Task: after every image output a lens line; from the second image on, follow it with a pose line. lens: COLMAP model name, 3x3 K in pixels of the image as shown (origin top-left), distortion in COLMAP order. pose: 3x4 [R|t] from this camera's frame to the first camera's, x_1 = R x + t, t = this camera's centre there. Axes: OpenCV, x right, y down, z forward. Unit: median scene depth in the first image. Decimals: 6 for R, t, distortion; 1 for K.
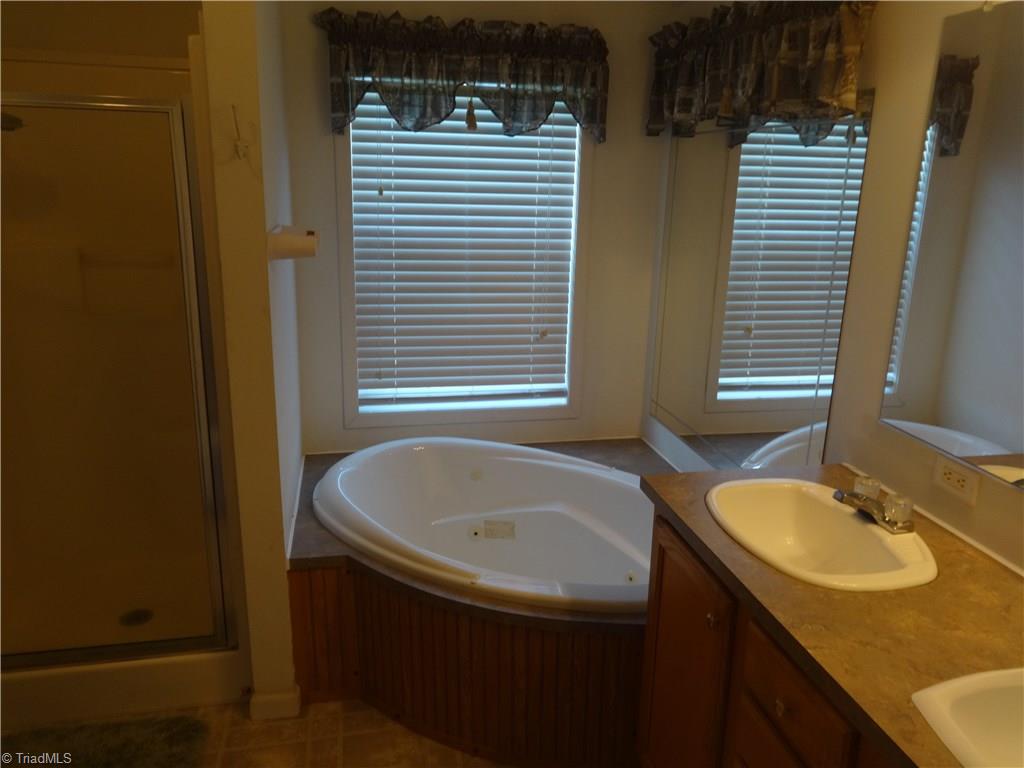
lens RADIAL K [[775.3, 0, 511.7], [0, 775.3, 383.7], [0, 0, 1]] dist [0.008553, 0.000938]
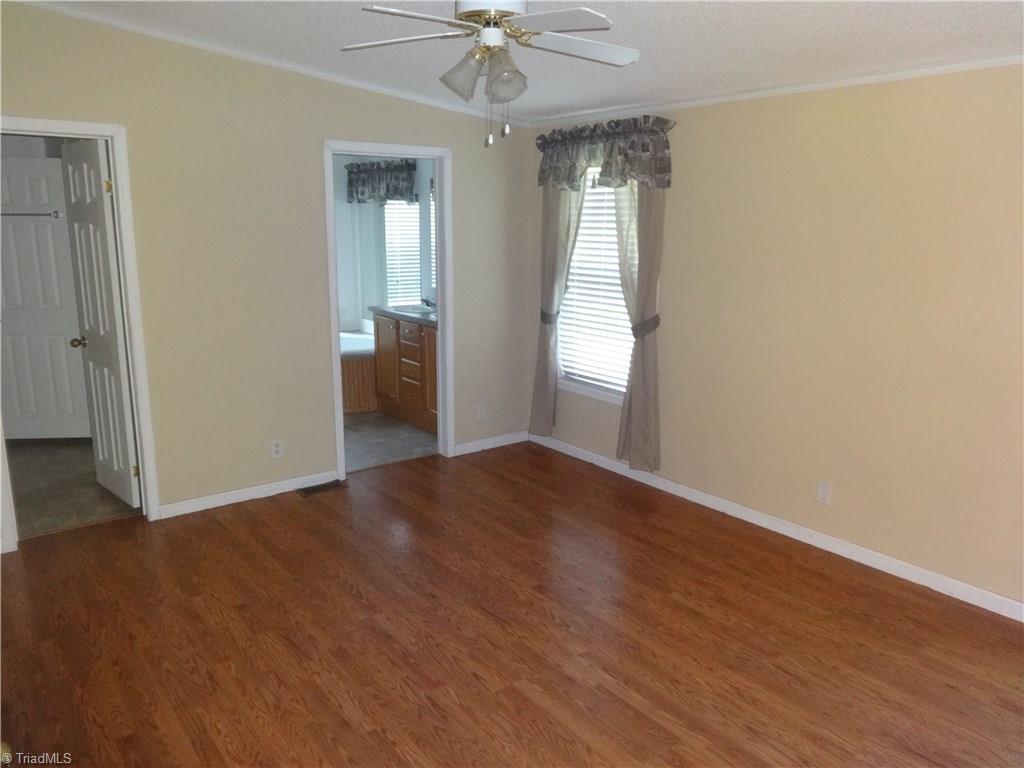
lens RADIAL K [[775.3, 0, 511.7], [0, 775.3, 384.3], [0, 0, 1]] dist [0.008553, 0.000938]
pose [[0.909525, -0.106492, 0.401775, -0.461949], [0.129535, 0.991104, -0.030543, 0.452890], [-0.394949, 0.079823, 0.915229, -1.629549]]
